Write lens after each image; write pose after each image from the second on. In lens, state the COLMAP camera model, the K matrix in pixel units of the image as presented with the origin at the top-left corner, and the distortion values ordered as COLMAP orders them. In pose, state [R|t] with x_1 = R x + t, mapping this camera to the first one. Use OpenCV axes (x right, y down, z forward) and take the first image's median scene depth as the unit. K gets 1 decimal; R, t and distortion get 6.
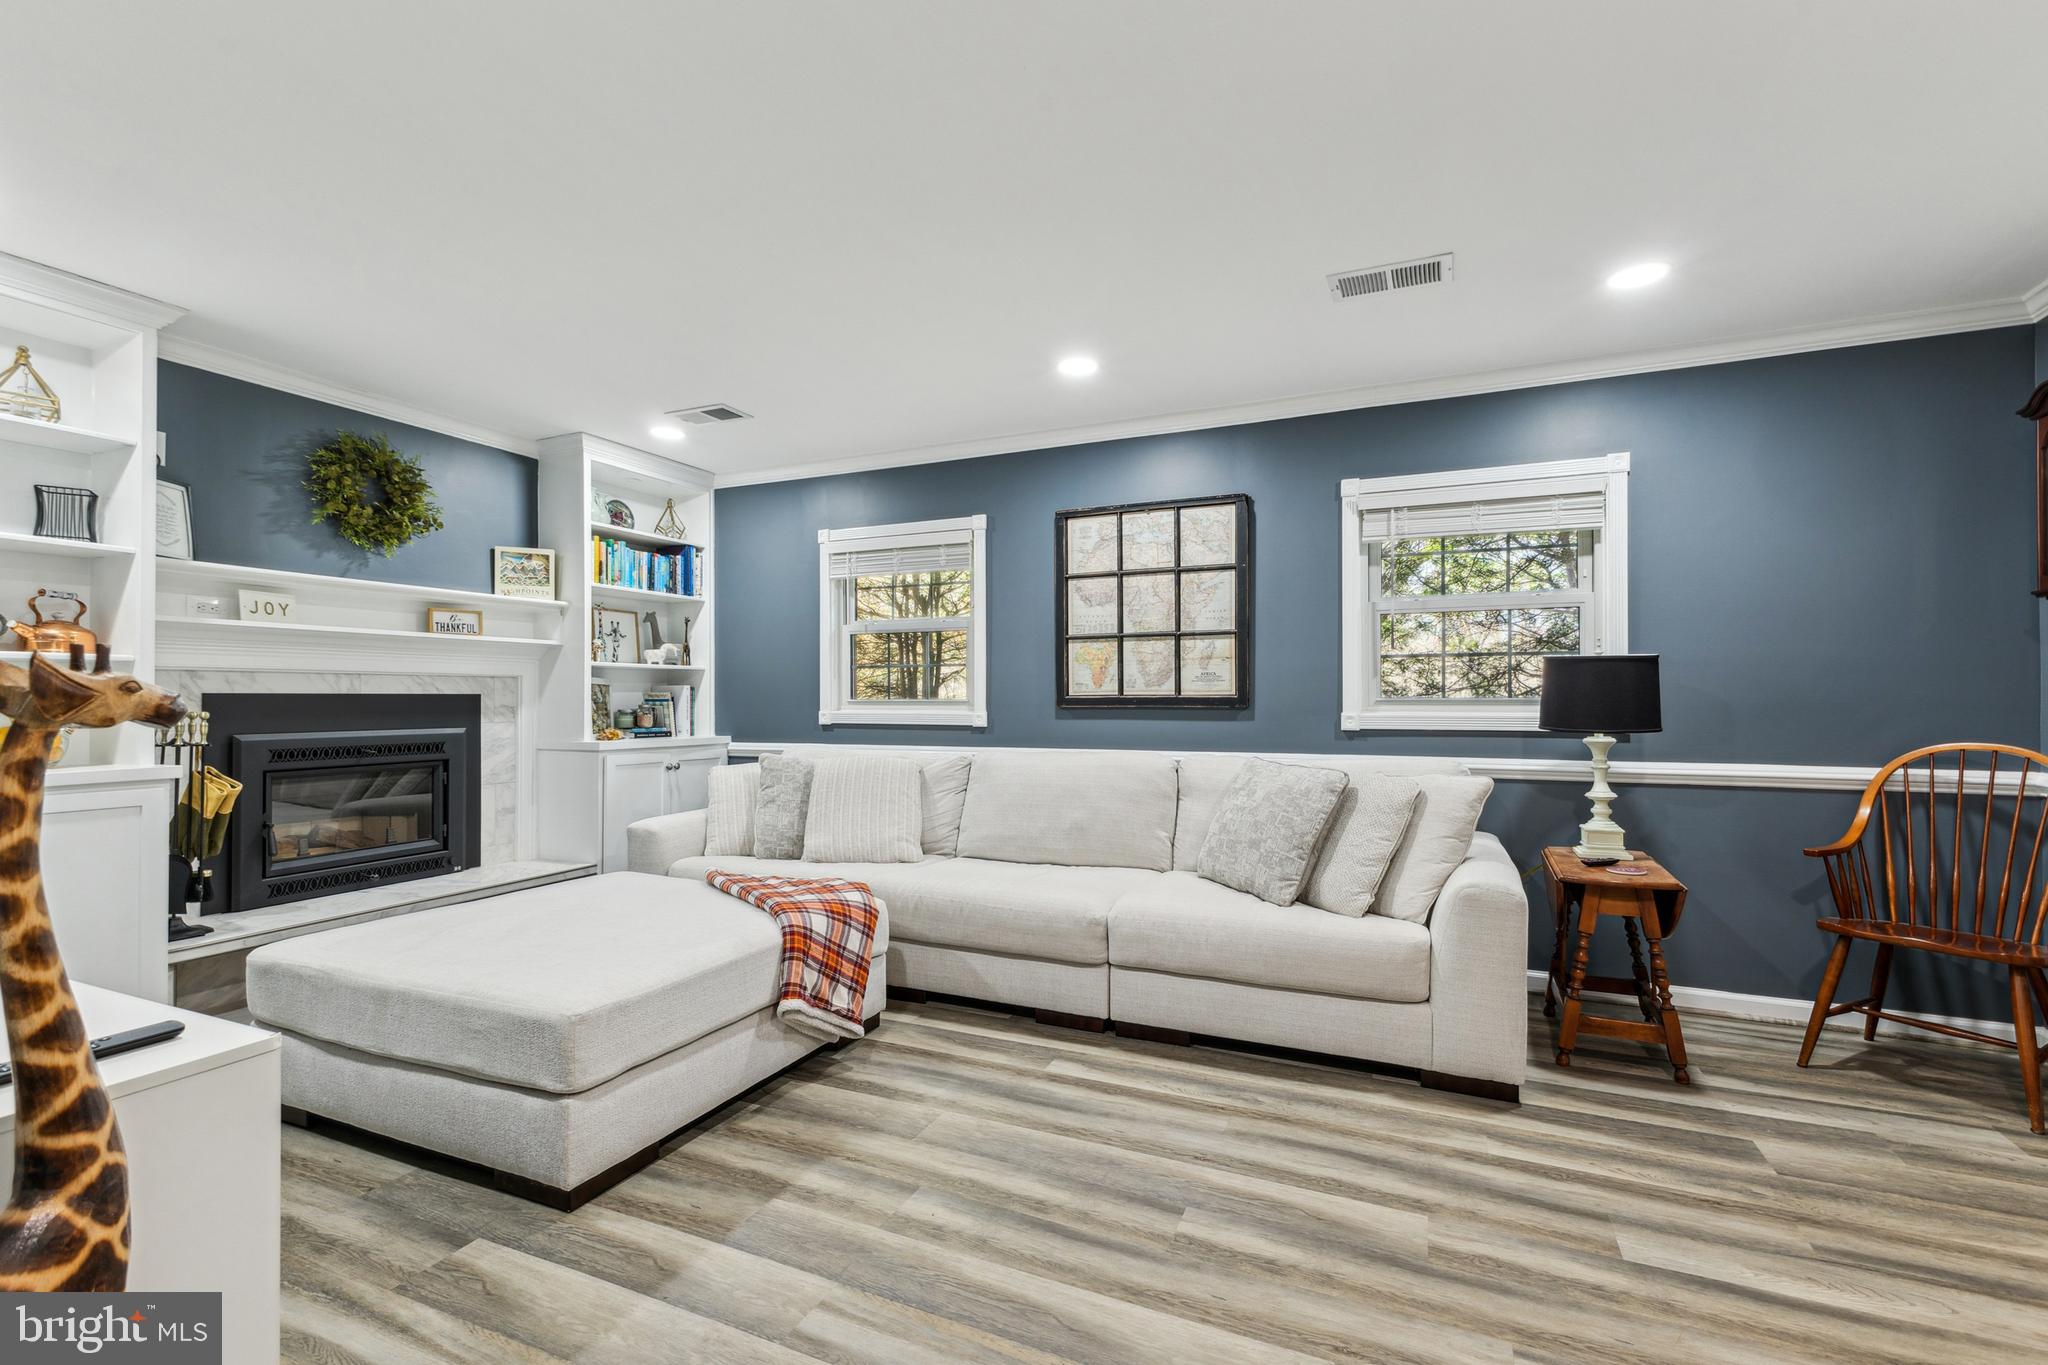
lens RADIAL K [[897.6, 0, 1034.3], [0, 897.6, 684.8], [0, 0, 1]] dist [0.013023, 0.000314]
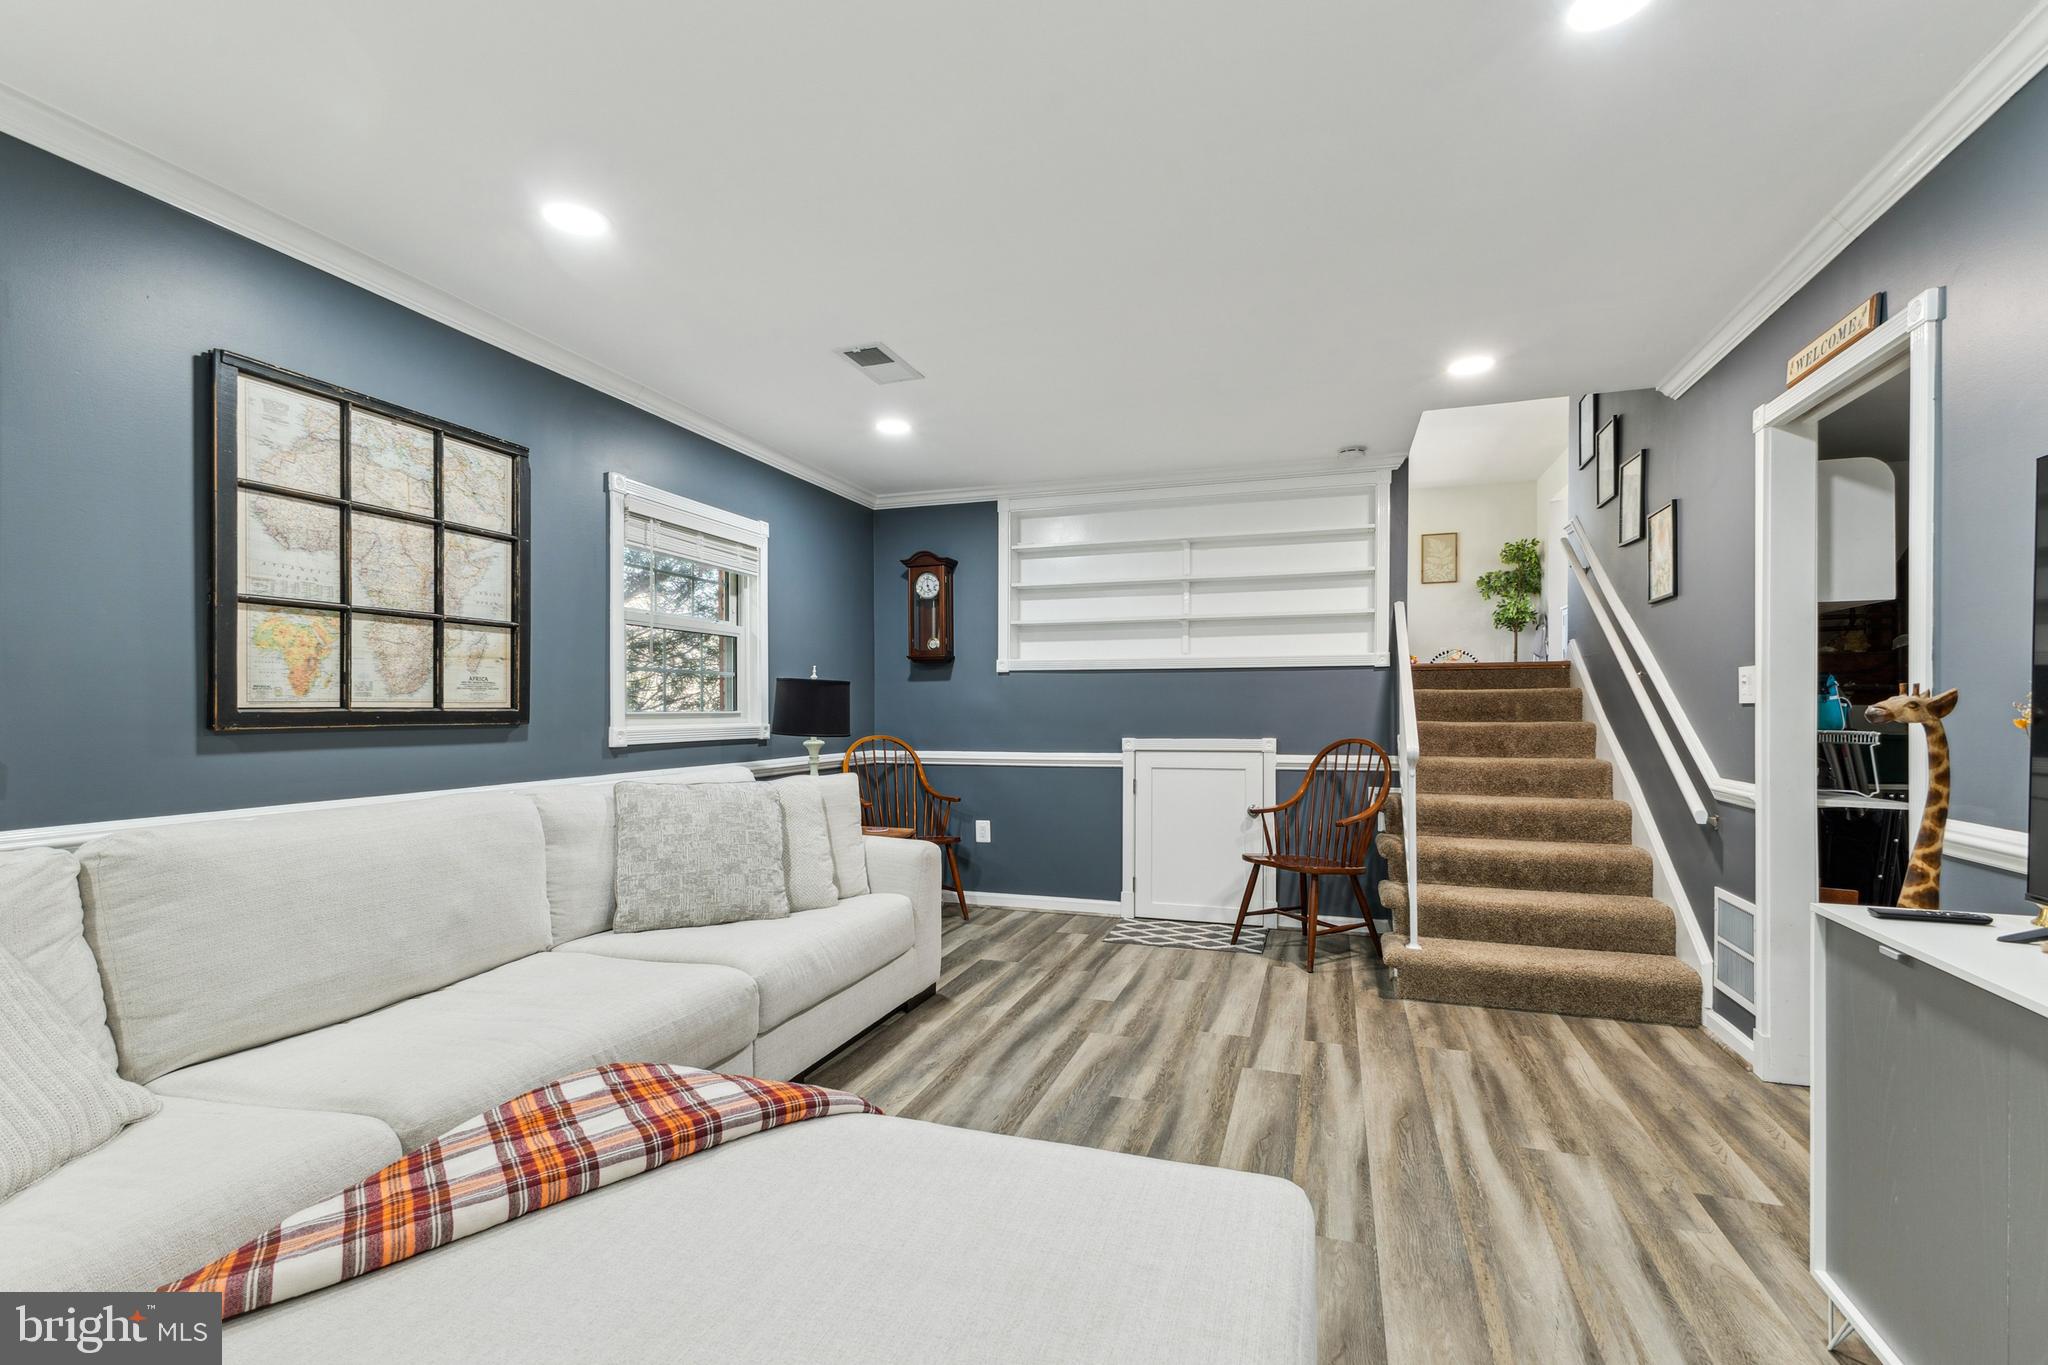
lens RADIAL K [[897.6, 0, 1037.4], [0, 897.6, 701.5], [0, 0, 1]] dist [0.013023, 0.000314]
pose [[-0.088275, 0.011410, 0.996031, -0.600926], [-0.007152, 0.999901, -0.012088, 0.012432], [-0.996070, -0.008191, -0.088185, 0.651137]]
